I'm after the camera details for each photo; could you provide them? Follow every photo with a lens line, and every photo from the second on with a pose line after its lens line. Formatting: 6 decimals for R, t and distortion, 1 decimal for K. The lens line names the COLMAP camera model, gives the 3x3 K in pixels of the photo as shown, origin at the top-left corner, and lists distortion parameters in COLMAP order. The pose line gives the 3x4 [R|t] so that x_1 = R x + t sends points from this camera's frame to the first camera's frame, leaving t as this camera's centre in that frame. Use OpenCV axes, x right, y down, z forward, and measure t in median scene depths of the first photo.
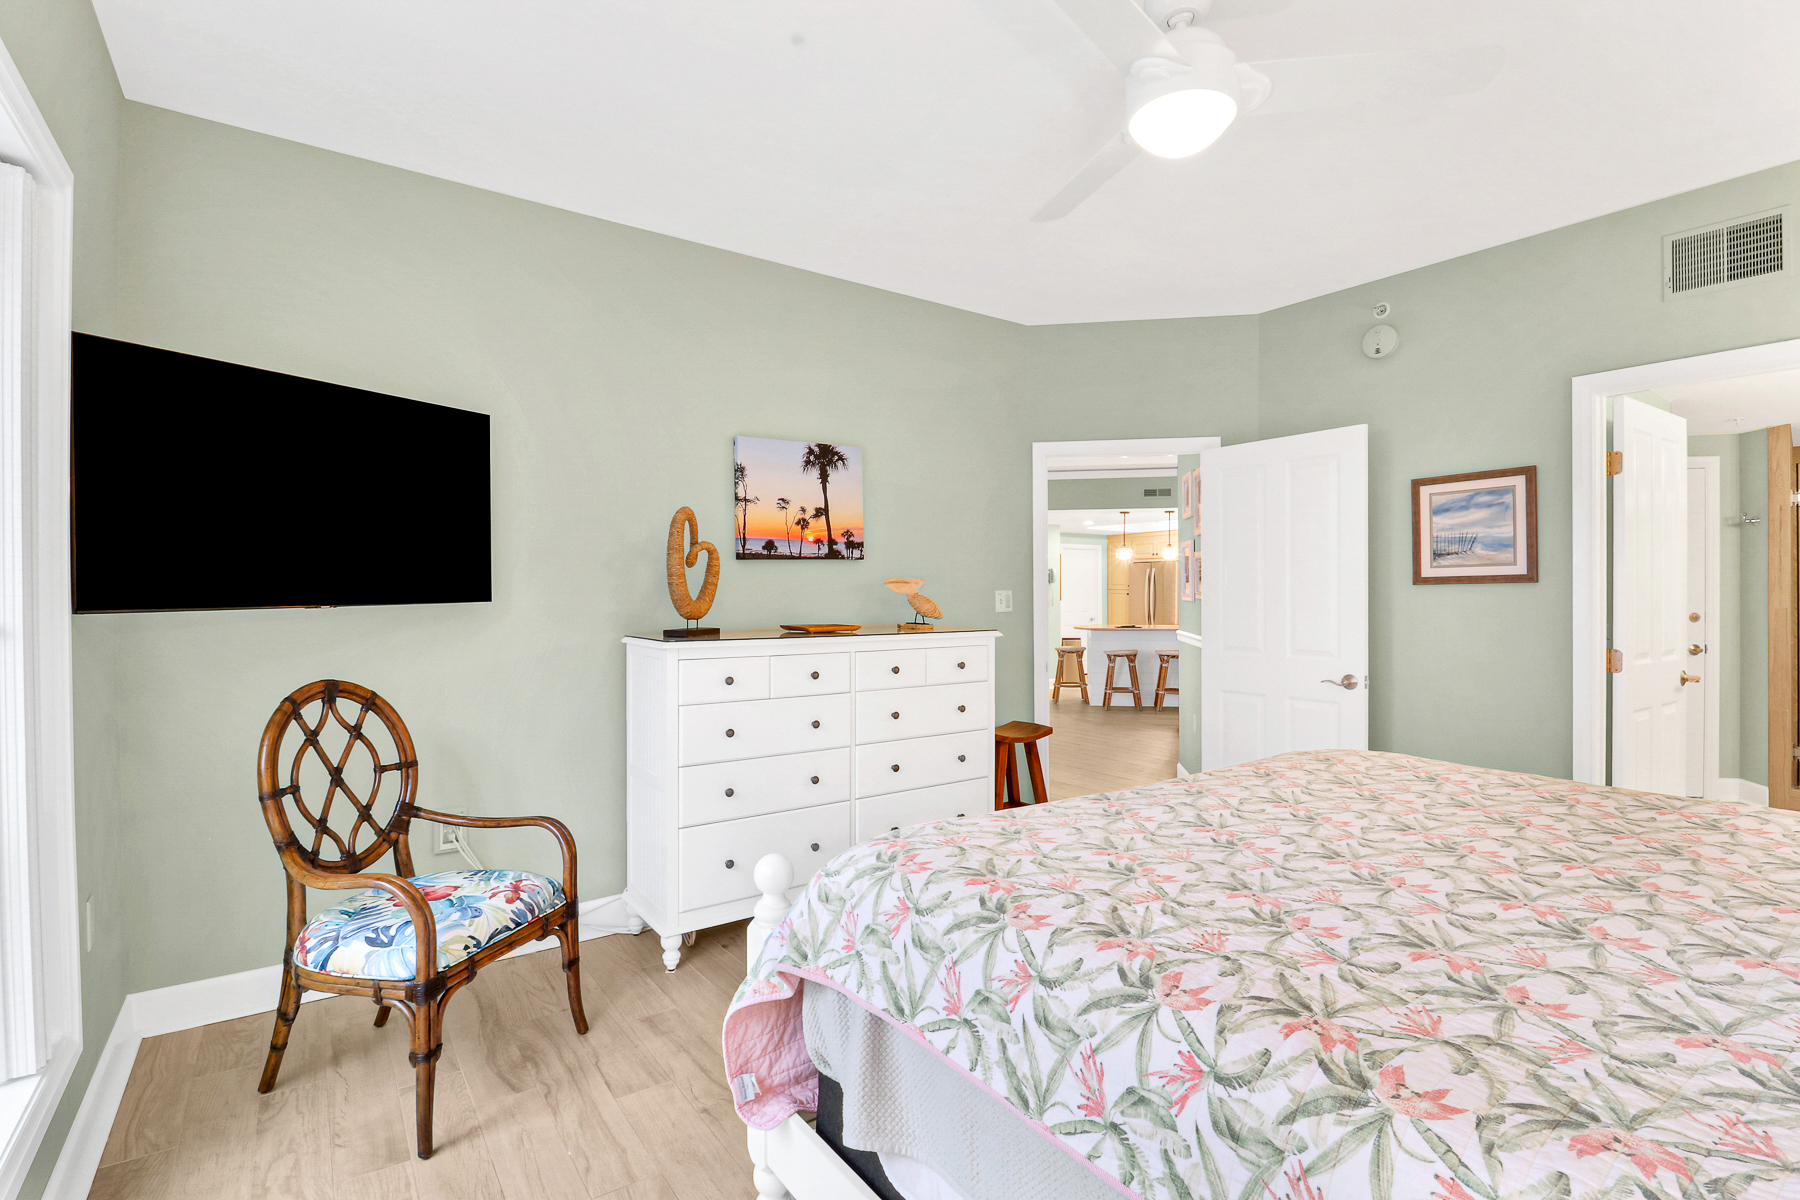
lens RADIAL K [[849.2, 0, 899.6], [0, 849.2, 594.2], [0, 0, 1]] dist [-0.000234, -0.010355]
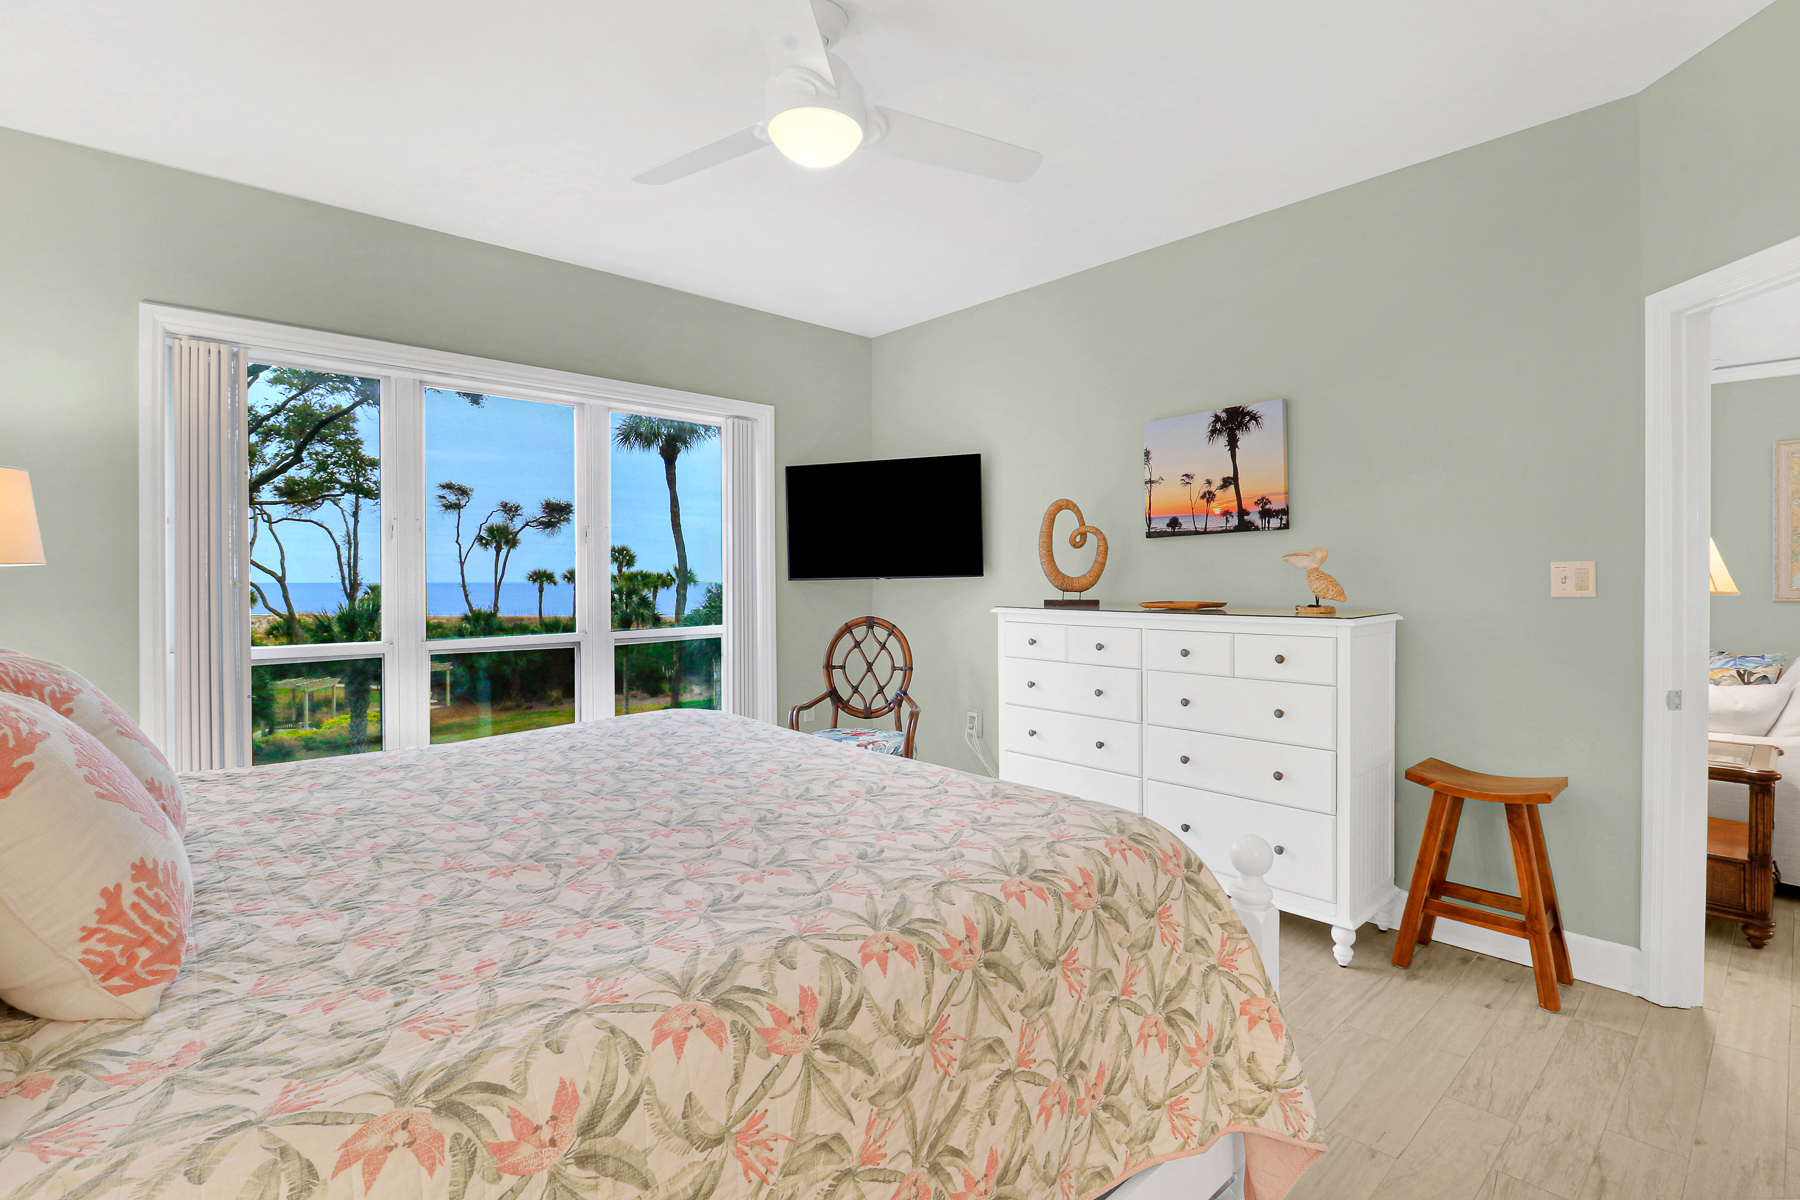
lens RADIAL K [[849.1, 0, 905.7], [0, 849.1, 594.9], [0, 0, 1]] dist [0.000502, -0.009050]
pose [[0.115441, 0.015616, -0.993192, 0.828080], [-0.004035, 0.999876, 0.015252, 0.014994], [0.993306, 0.002247, 0.115490, 0.568752]]
